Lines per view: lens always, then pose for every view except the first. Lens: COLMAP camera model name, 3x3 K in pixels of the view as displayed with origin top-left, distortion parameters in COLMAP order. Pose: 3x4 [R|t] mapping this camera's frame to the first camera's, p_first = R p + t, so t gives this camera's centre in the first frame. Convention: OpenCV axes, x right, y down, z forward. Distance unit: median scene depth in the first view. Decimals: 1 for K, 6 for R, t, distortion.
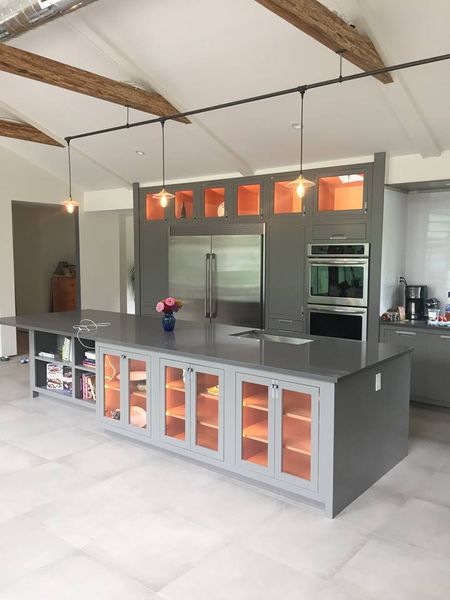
lens RADIAL K [[522.5, 0, 225.0], [0, 522.5, 300.0], [0, 0, 1]] dist [0.091411, -0.113090]
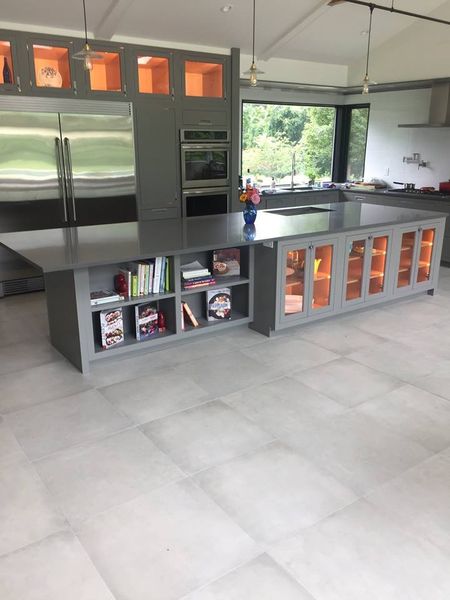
lens RADIAL K [[522.5, 0, 225.0], [0, 522.5, 300.0], [0, 0, 1]] dist [0.091411, -0.113090]
pose [[0.259590, -0.285693, 0.922492, -0.912087], [0.086277, 0.958280, 0.272498, -0.063370], [-0.961857, 0.008852, 0.273409, 0.676856]]
